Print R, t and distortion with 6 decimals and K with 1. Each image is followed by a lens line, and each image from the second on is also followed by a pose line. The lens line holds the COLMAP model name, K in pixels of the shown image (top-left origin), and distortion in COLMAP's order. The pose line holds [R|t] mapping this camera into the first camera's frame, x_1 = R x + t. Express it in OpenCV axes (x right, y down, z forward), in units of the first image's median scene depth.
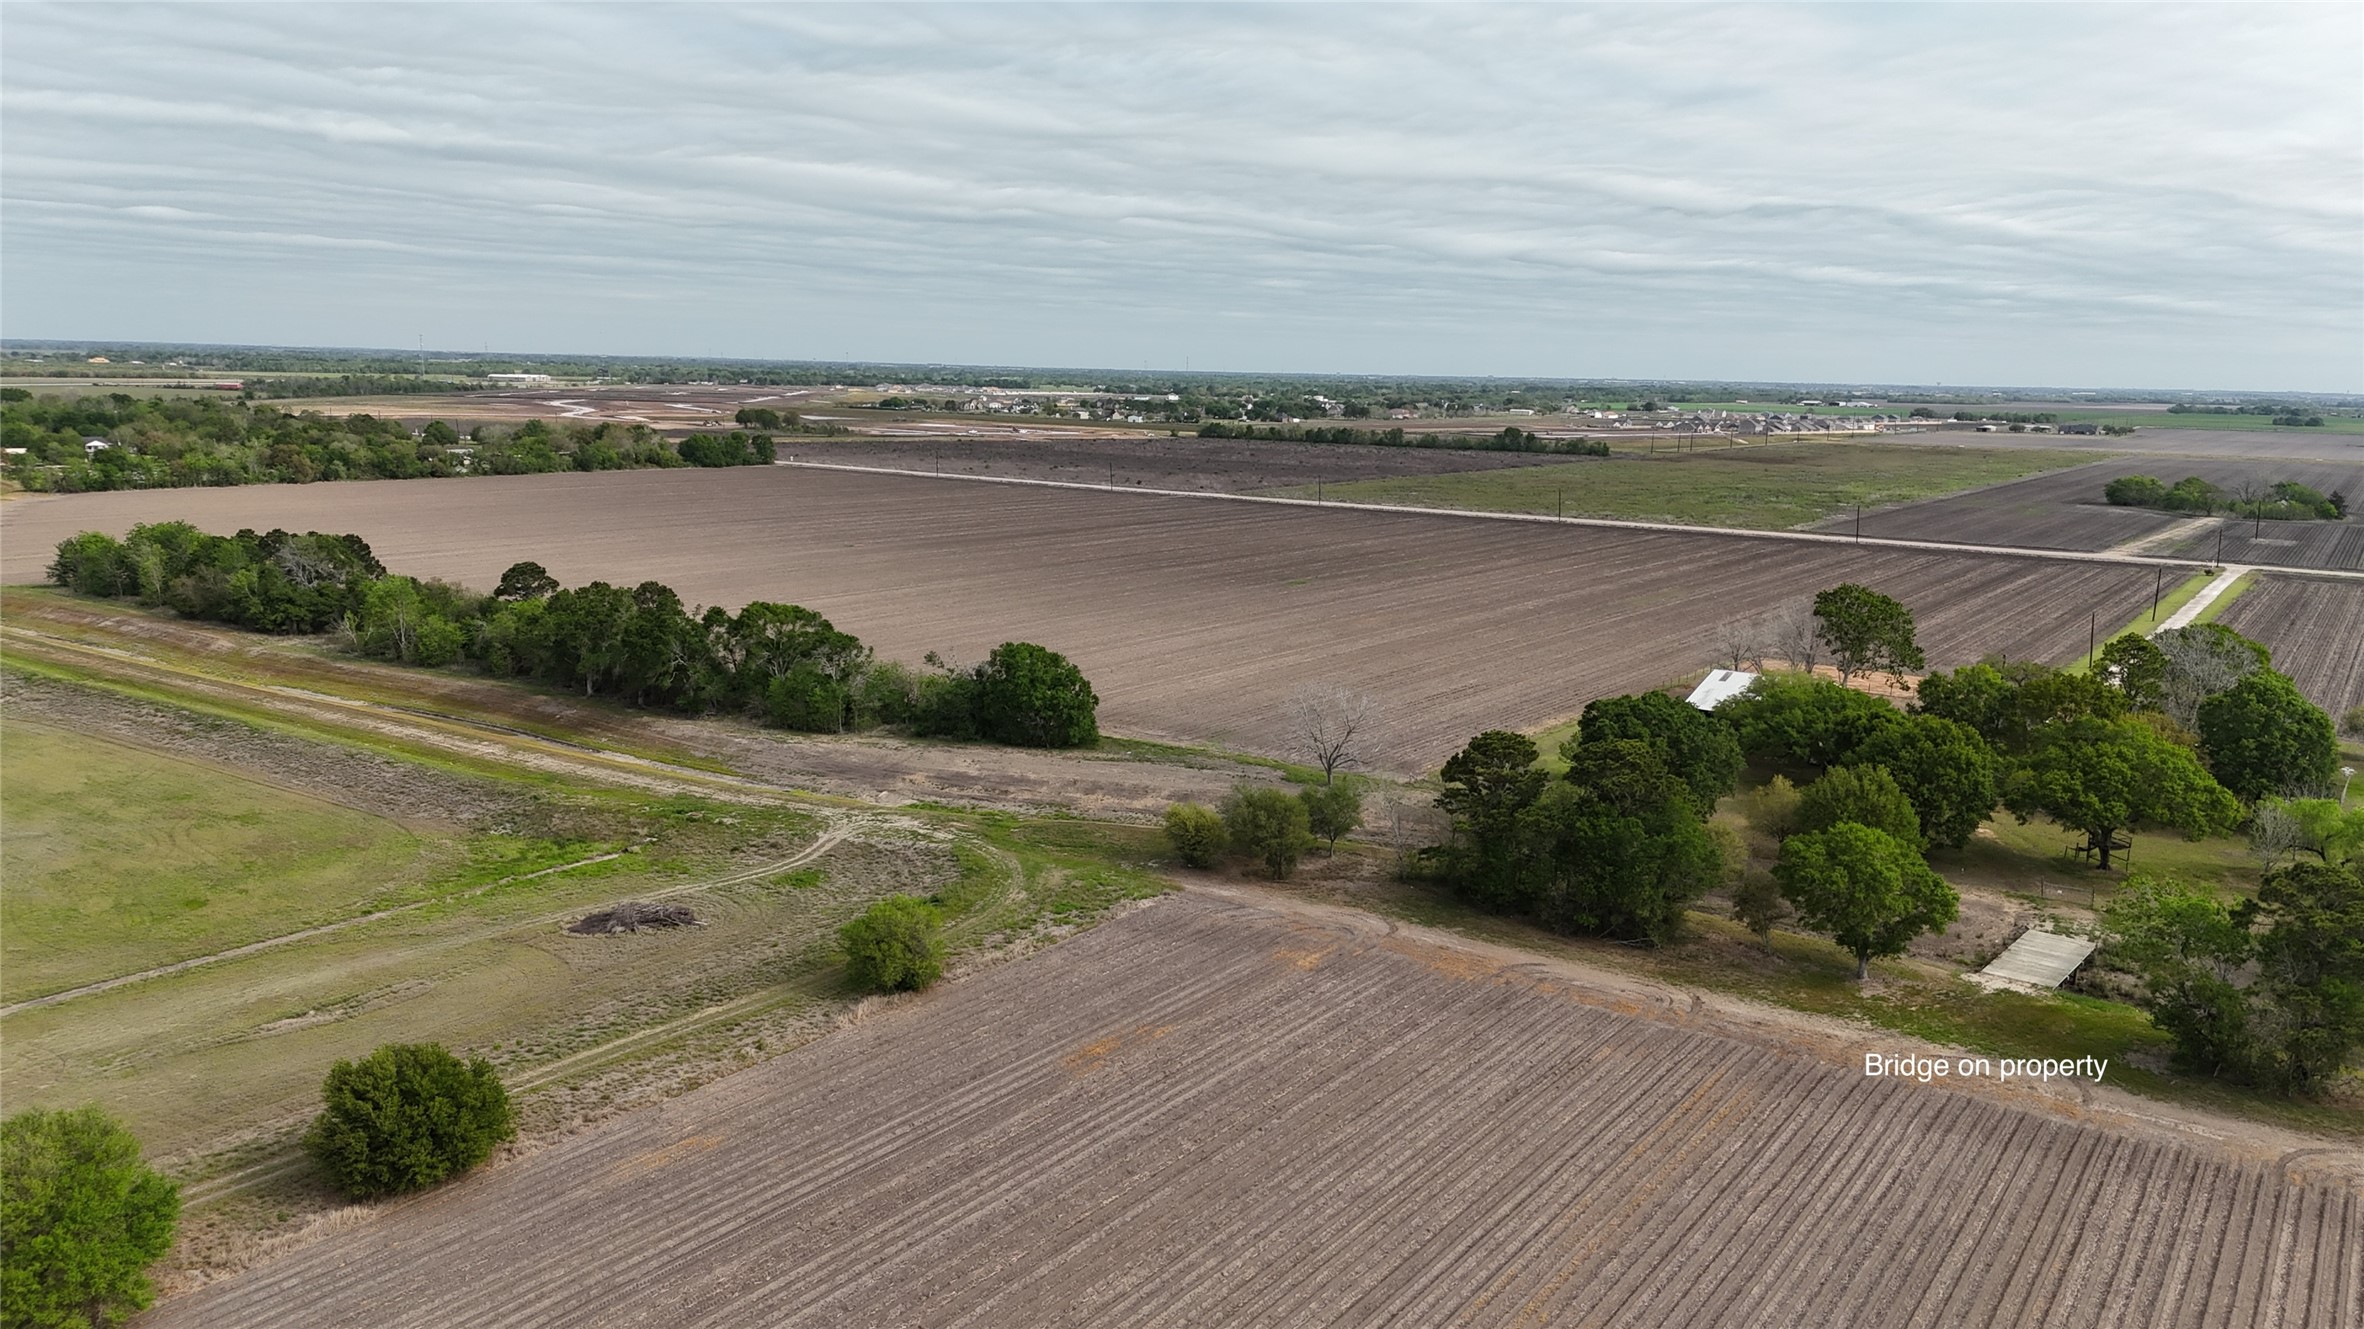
lens RADIAL K [[1729.2, 0, 1182.0], [0, 1729.2, 664.5], [0, 0, 1]] dist [0.086849, -0.085042]
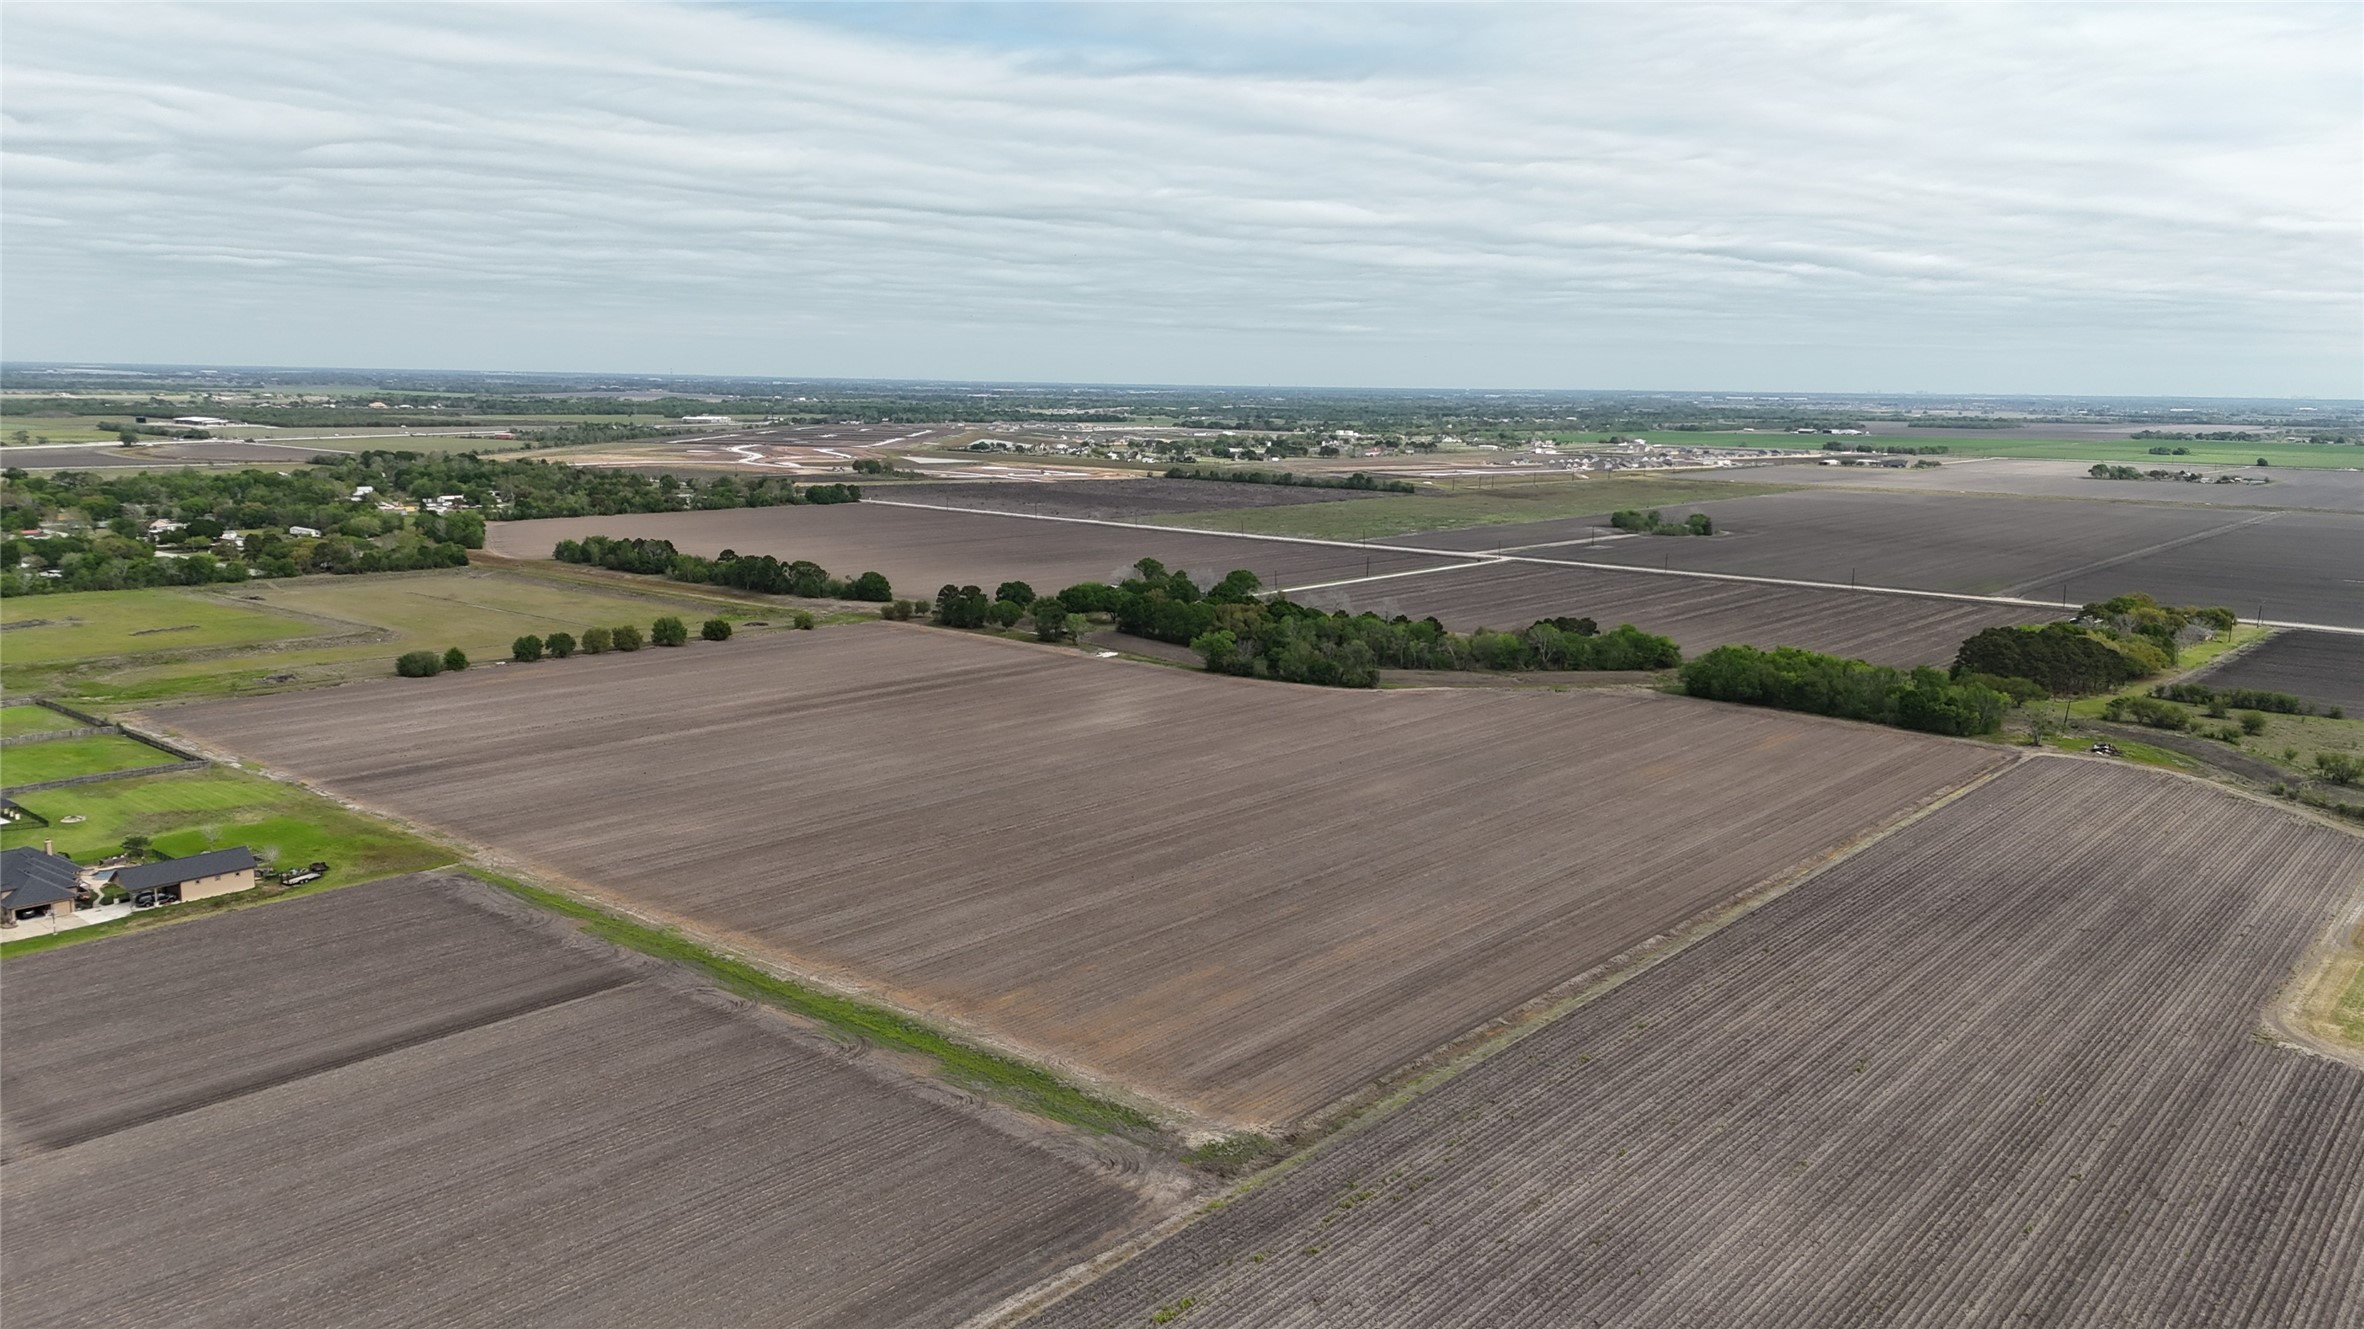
lens RADIAL K [[1729.2, 0, 1182.0], [0, 1729.2, 664.5], [0, 0, 1]] dist [0.086849, -0.085042]
pose [[0.995907, 0.007463, -0.090073, 0.405336], [-0.008110, 0.999944, -0.006823, 0.092727], [0.090017, 0.007525, 0.995912, -1.149224]]
